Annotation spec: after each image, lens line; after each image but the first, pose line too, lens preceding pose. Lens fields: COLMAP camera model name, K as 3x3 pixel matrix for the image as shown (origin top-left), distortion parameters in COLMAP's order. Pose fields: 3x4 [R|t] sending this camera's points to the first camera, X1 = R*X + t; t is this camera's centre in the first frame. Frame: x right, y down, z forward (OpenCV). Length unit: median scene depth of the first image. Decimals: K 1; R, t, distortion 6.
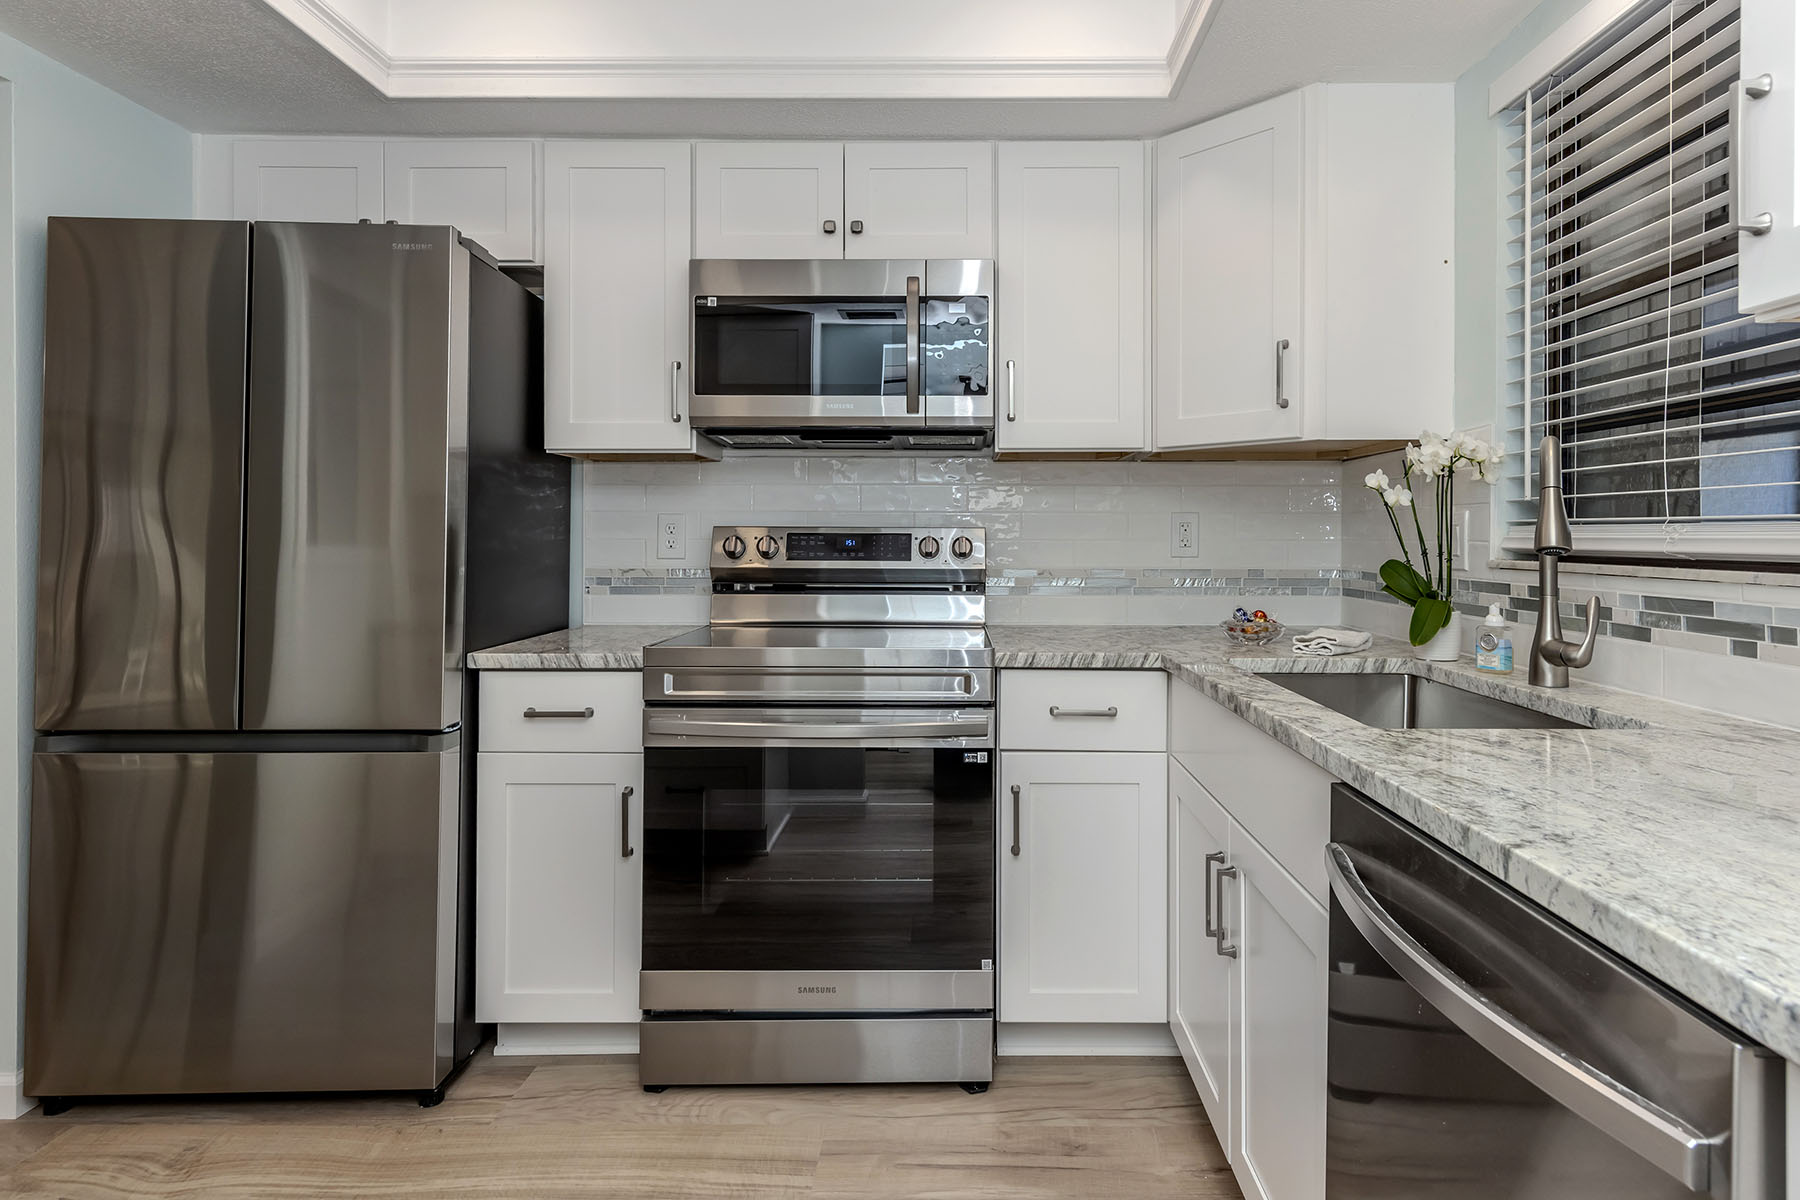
lens RADIAL K [[1021.9, 0, 943.0], [0, 1021.9, 525.0], [0, 0, 1]] dist [0.021527, -0.003232]
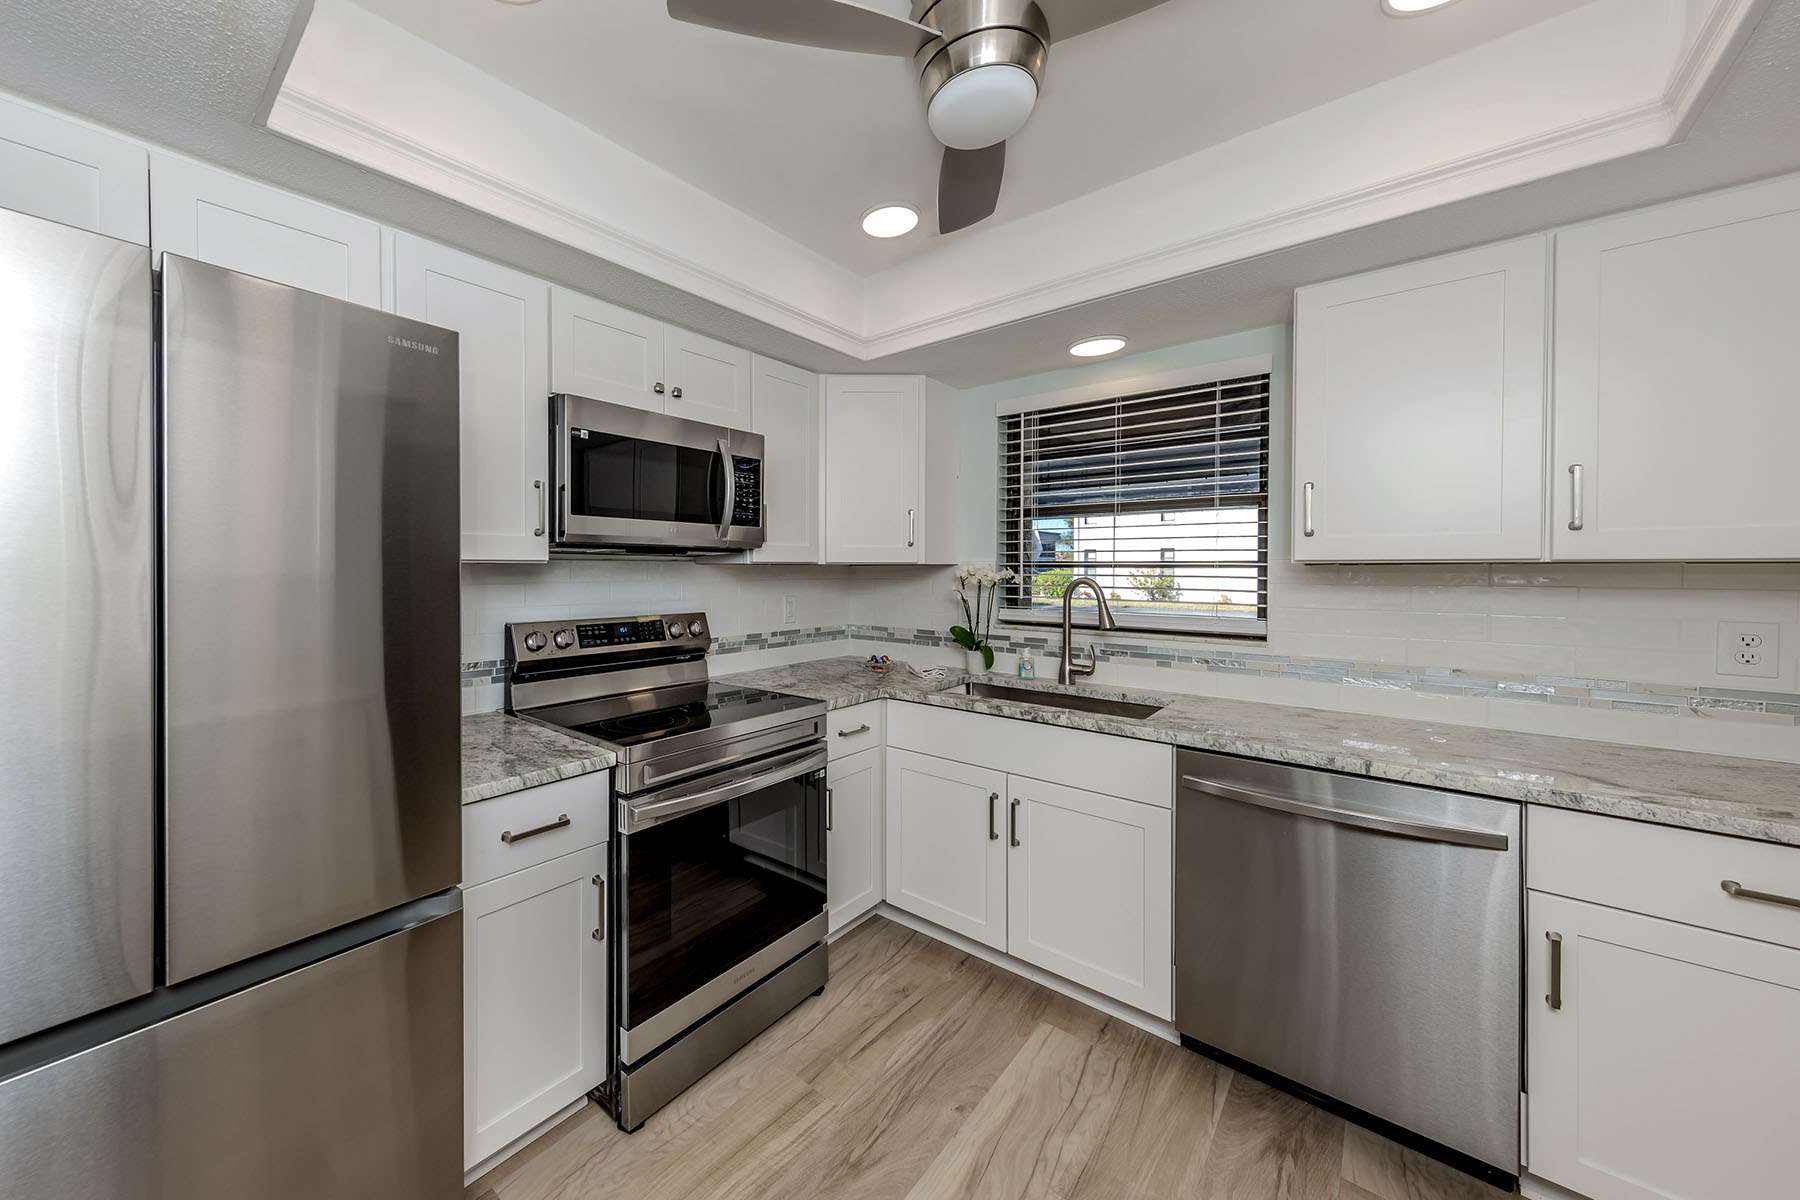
lens RADIAL K [[640.1, 0, 847.1], [0, 640.1, 571.2], [0, 0, 1]] dist [0.007850, -0.000656]
pose [[0.663242, -0.002506, 0.748400, -0.665570], [-0.008841, 0.999898, 0.011183, -0.088077], [-0.748352, -0.014033, 0.663153, 0.350998]]
